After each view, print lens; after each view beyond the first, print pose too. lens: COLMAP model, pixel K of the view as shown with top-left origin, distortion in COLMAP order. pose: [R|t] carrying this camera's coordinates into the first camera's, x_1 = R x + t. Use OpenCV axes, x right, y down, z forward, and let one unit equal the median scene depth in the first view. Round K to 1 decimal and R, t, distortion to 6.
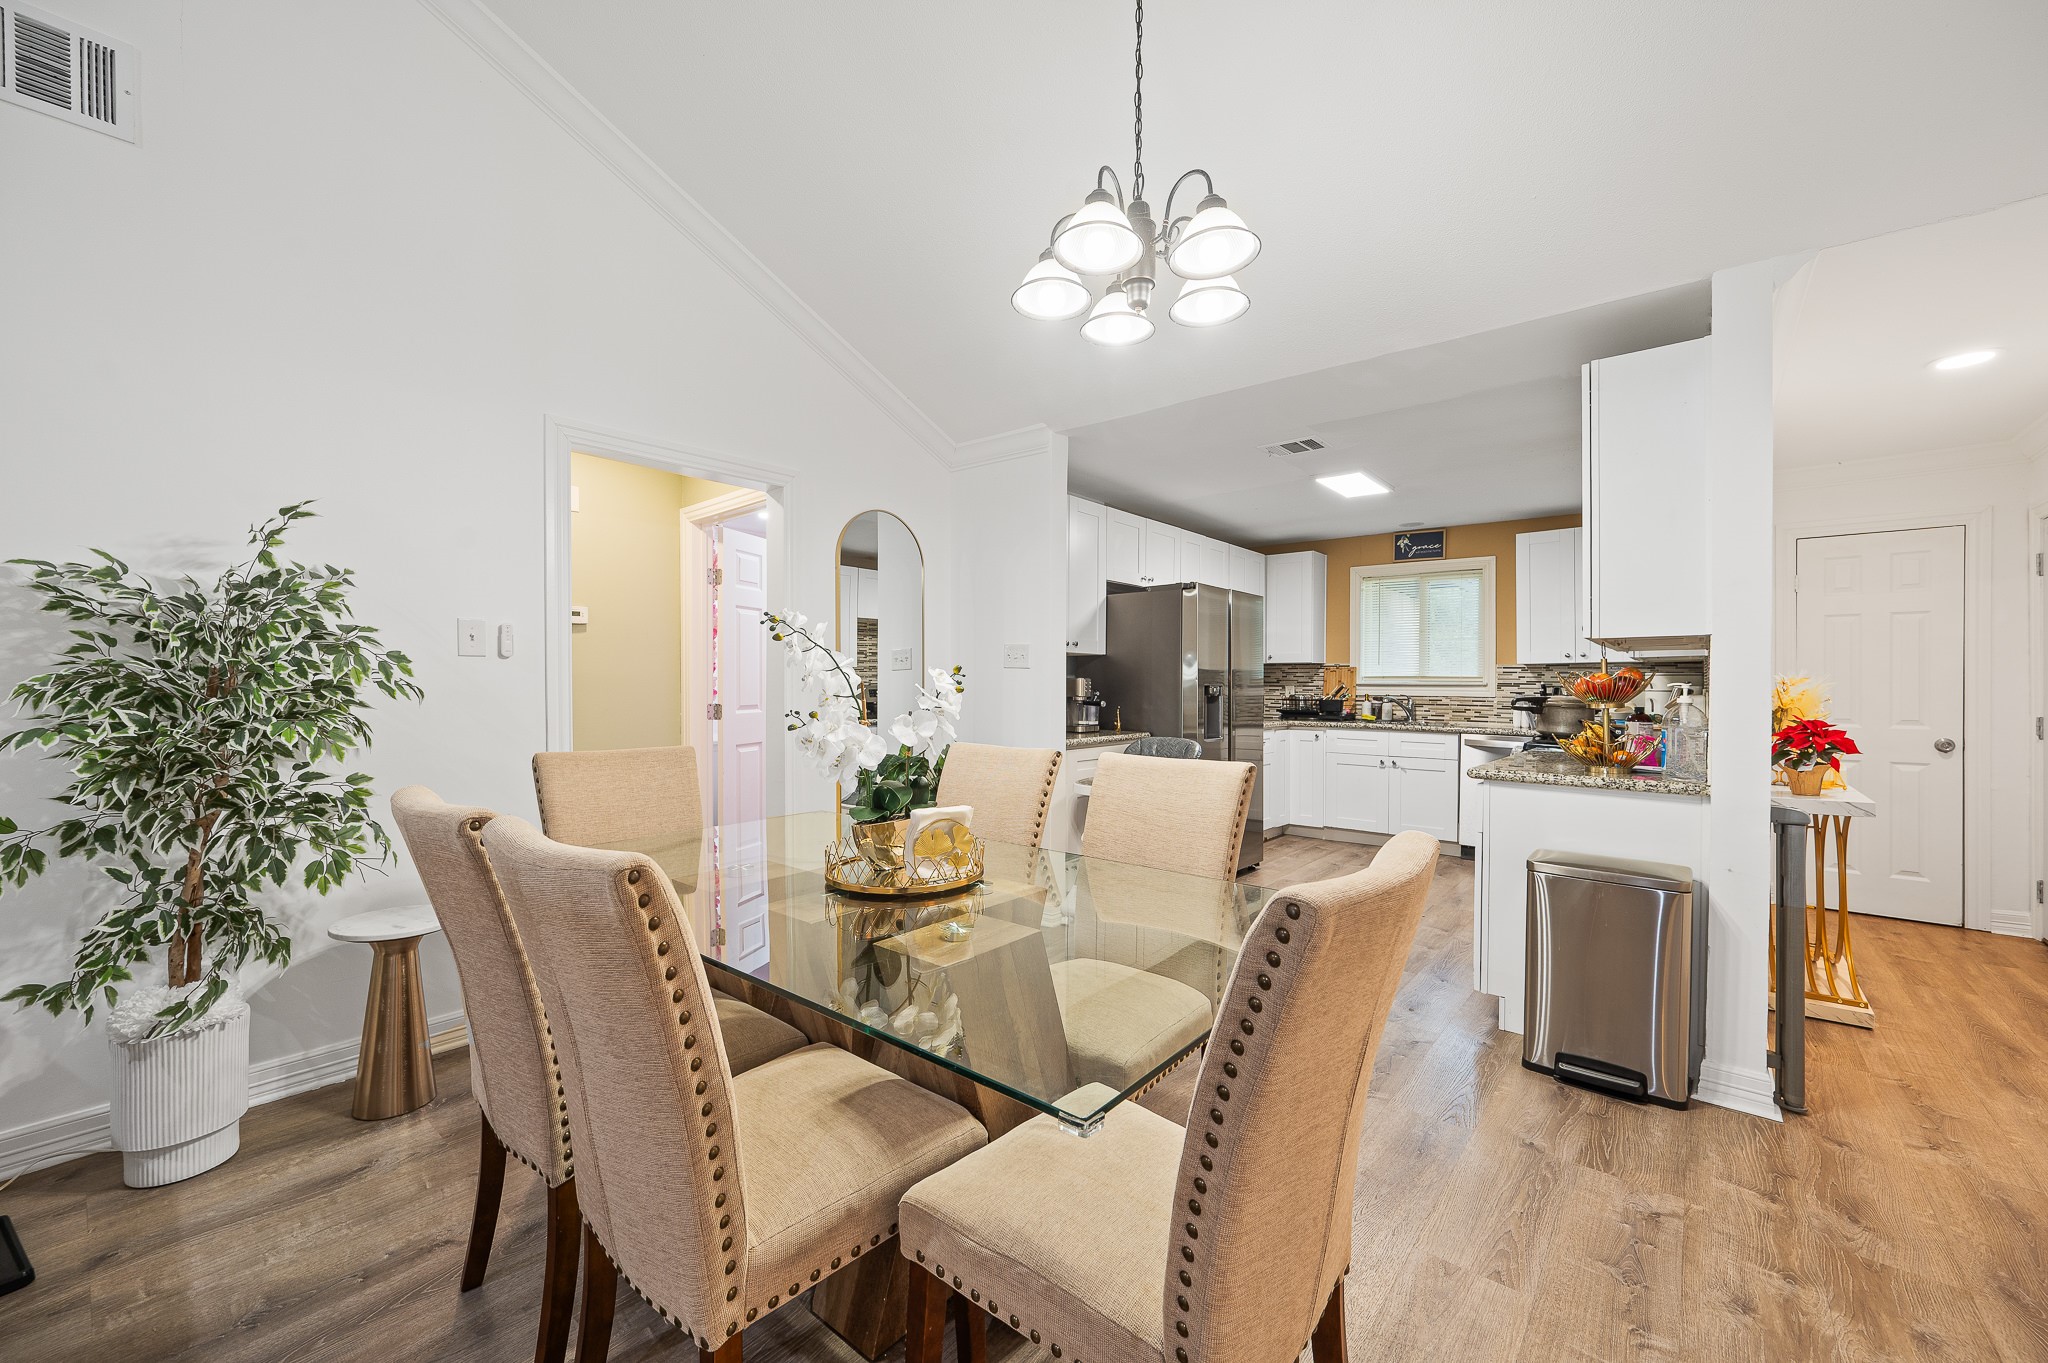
lens RADIAL K [[814.8, 0, 1018.1], [0, 814.8, 684.2], [0, 0, 1]] dist [-0.001607, 0.000540]
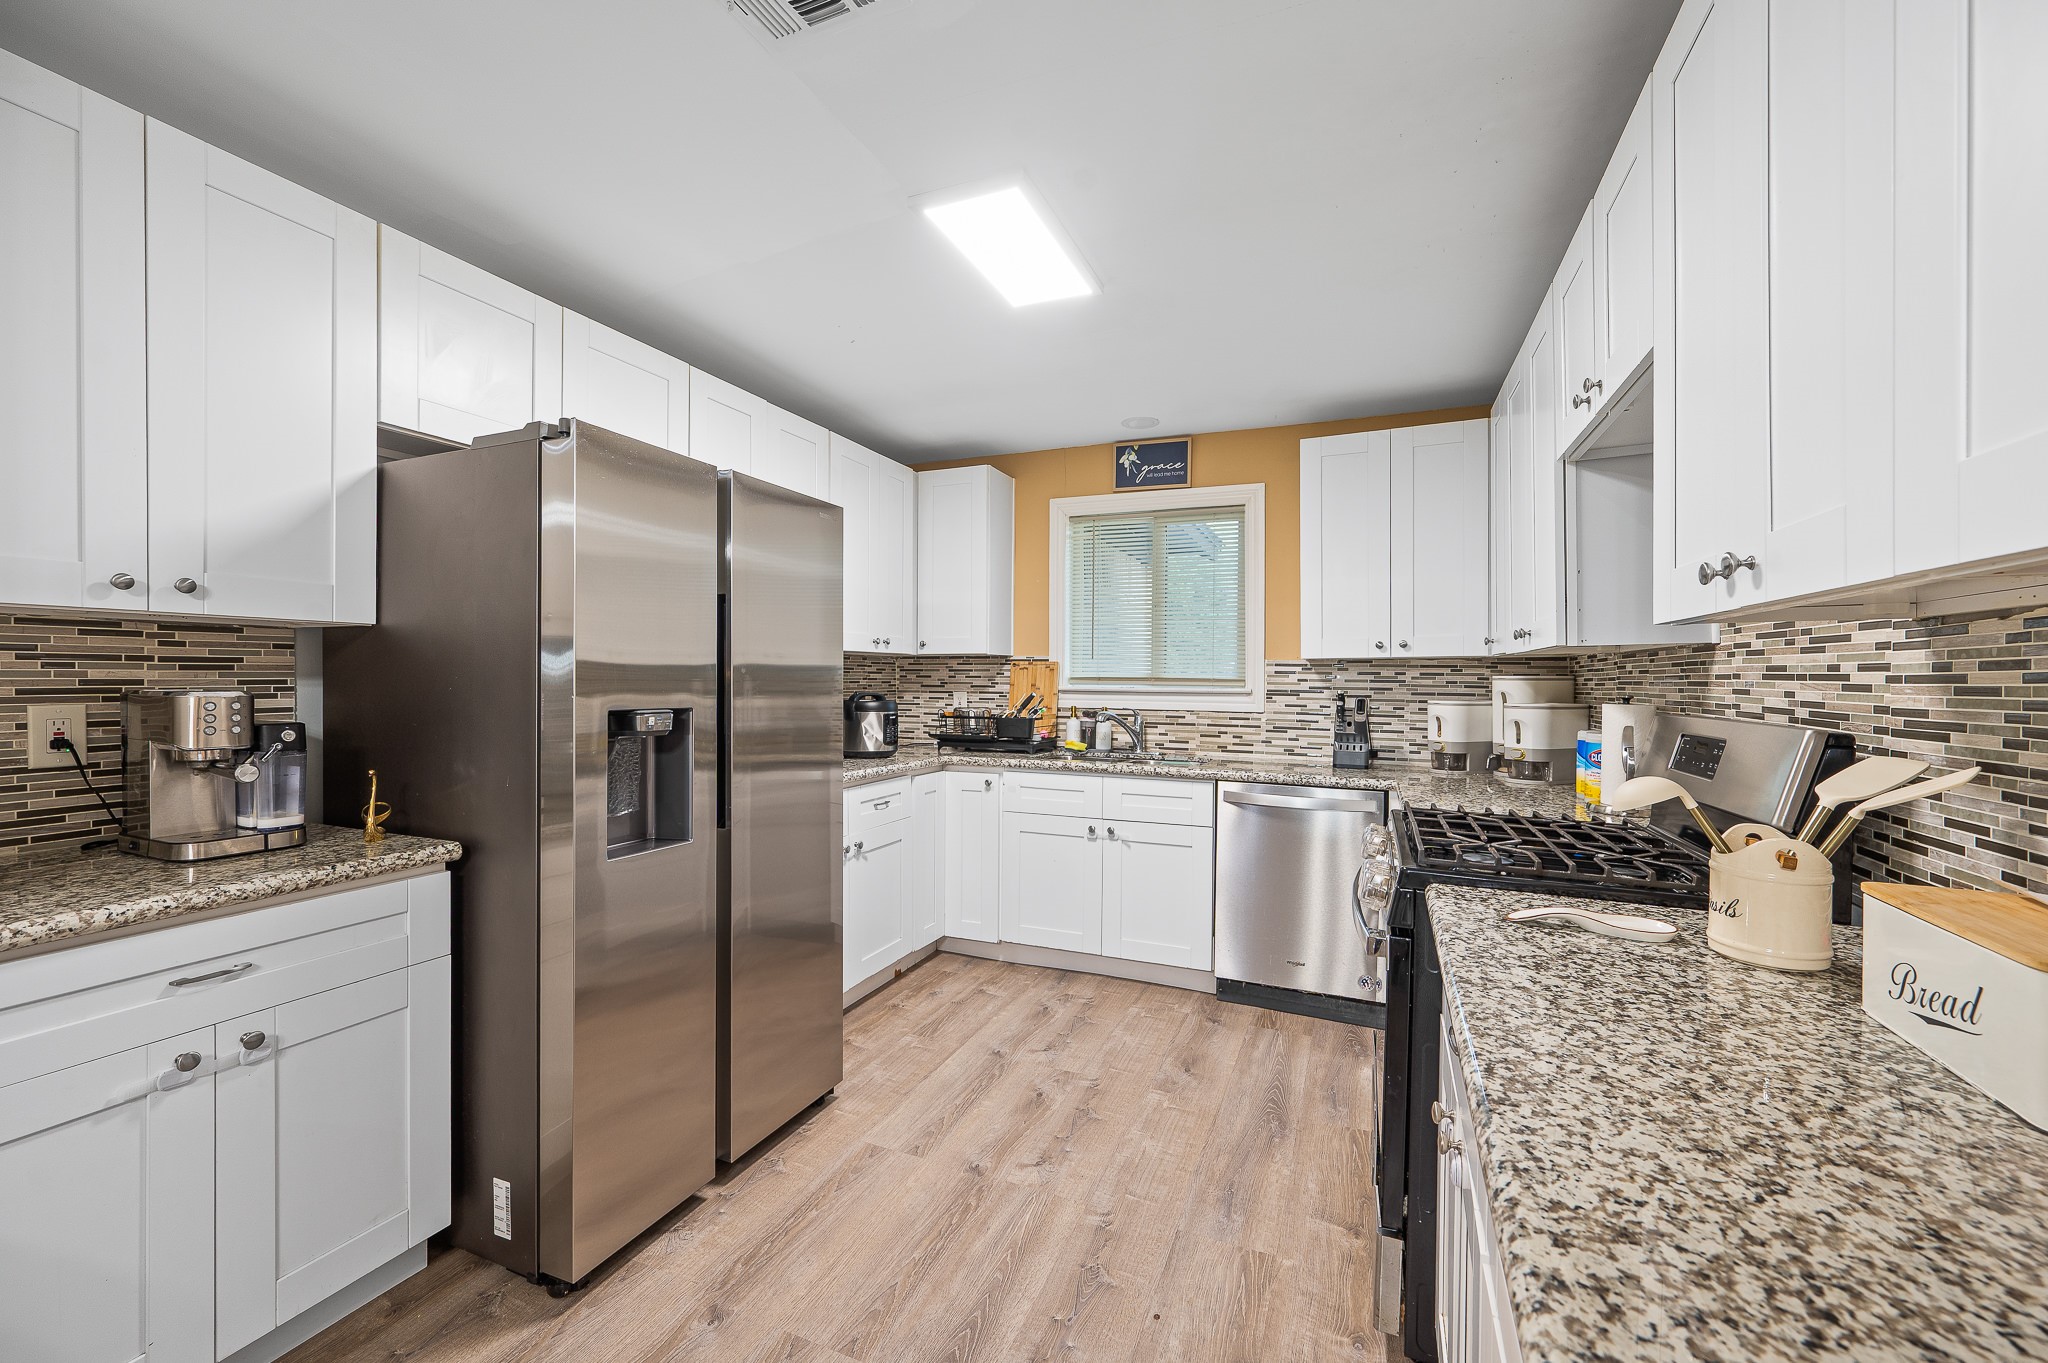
lens RADIAL K [[814.8, 0, 1027.5], [0, 814.8, 683.8], [0, 0, 1]] dist [-0.001607, 0.000540]
pose [[0.954263, -0.001533, 0.298966, 0.236526], [-0.001025, 0.999964, 0.008400, -0.011084], [-0.298968, -0.008322, 0.954227, 0.476015]]
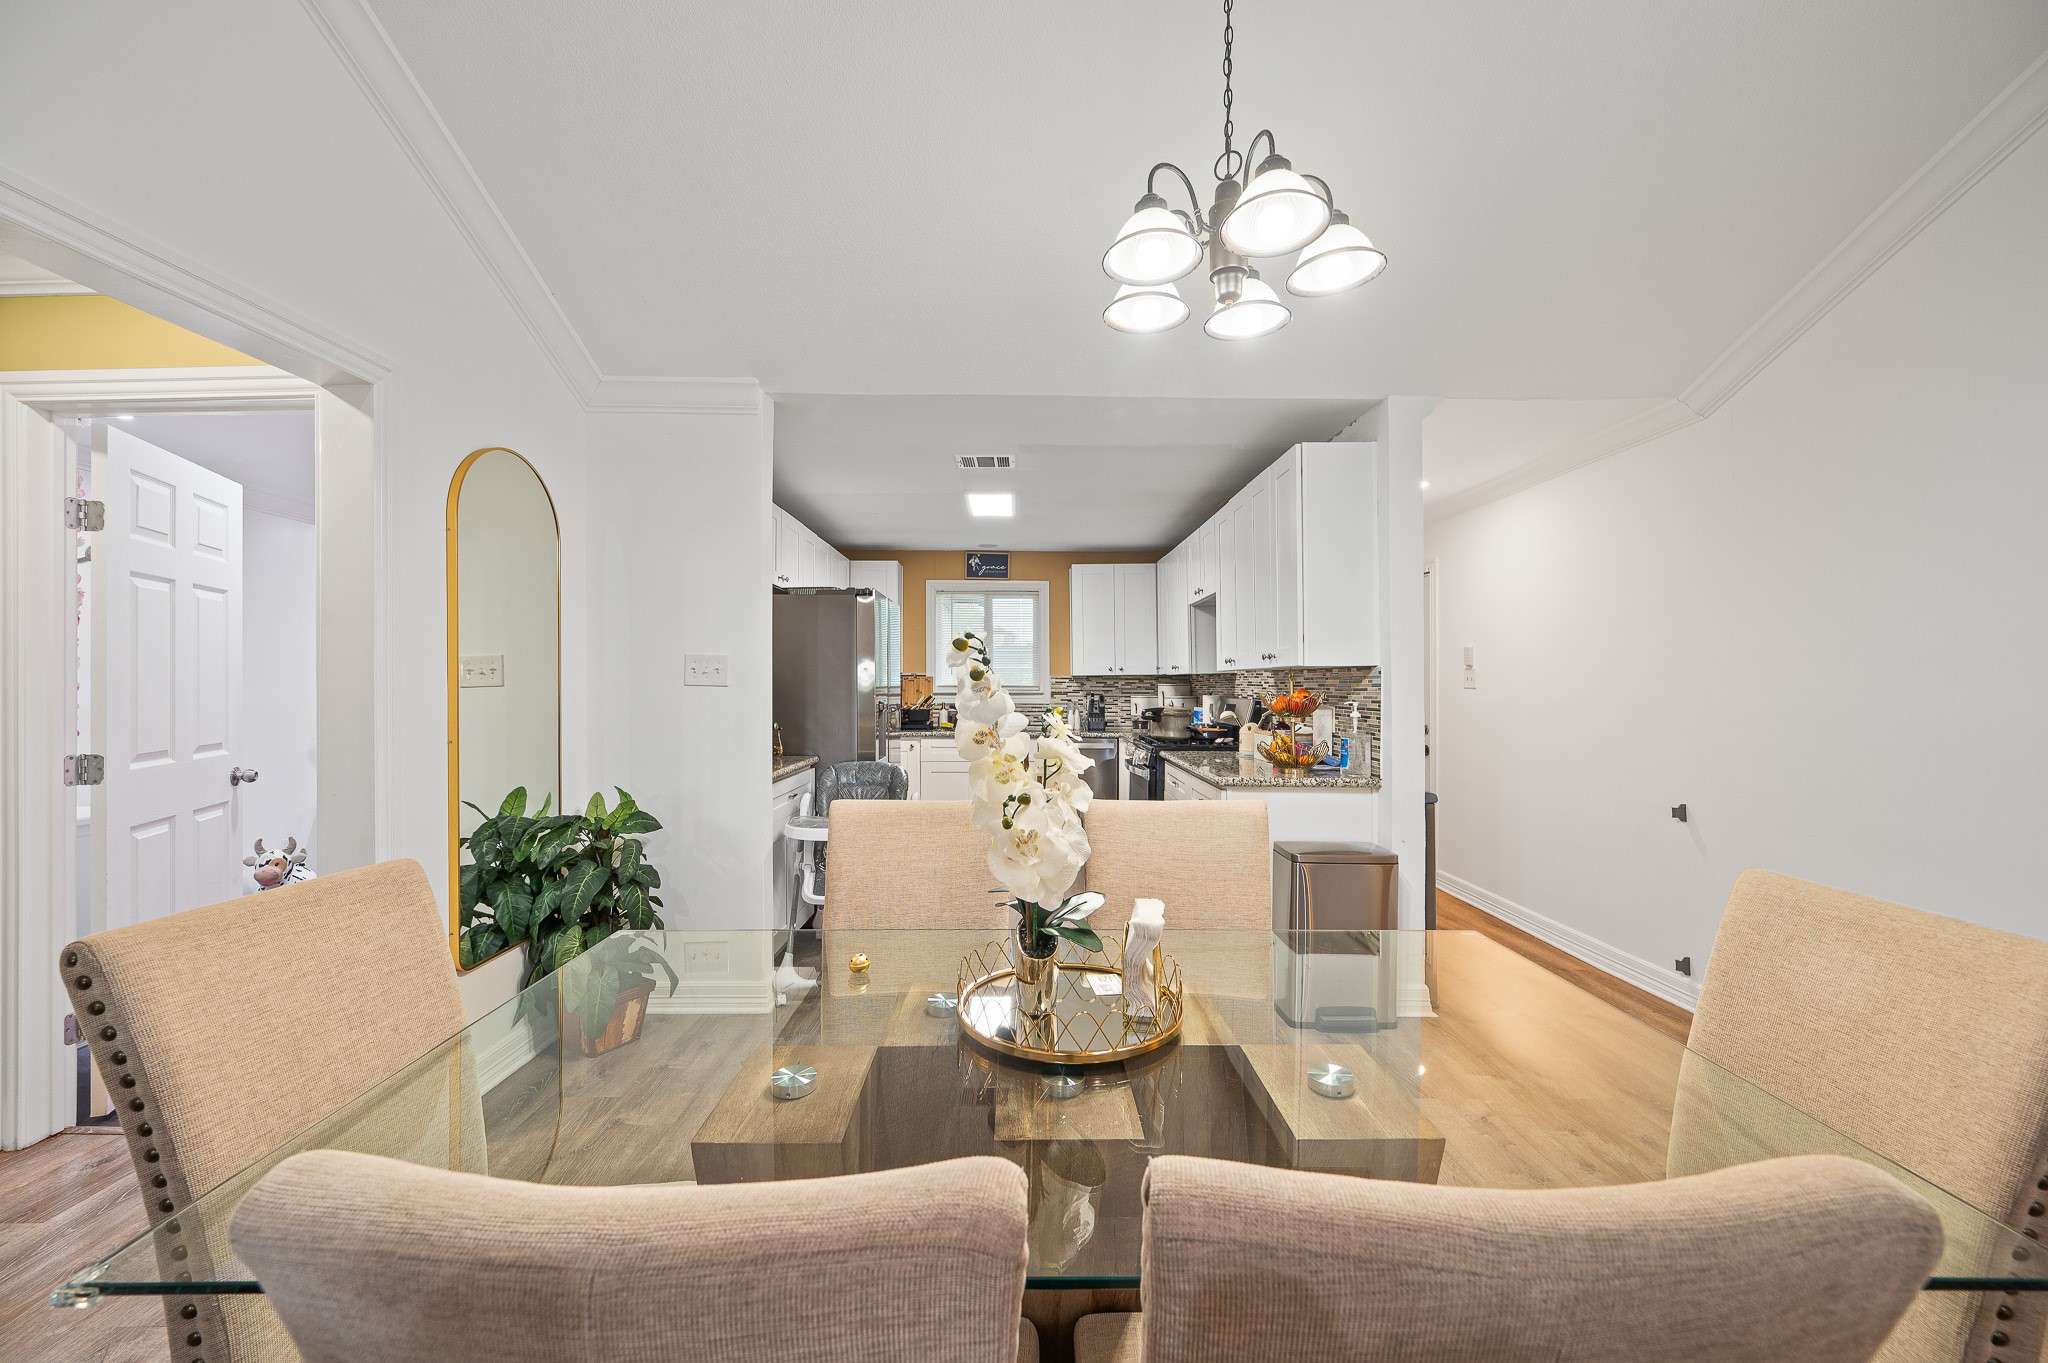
lens RADIAL K [[814.8, 0, 1016.5], [0, 814.8, 687.7], [0, 0, 1]] dist [-0.001607, 0.000540]
pose [[0.759438, -0.008531, 0.650523, -0.202150], [0.004481, 0.999959, 0.007882, -0.016651], [-0.650564, -0.003071, 0.759445, 0.159777]]
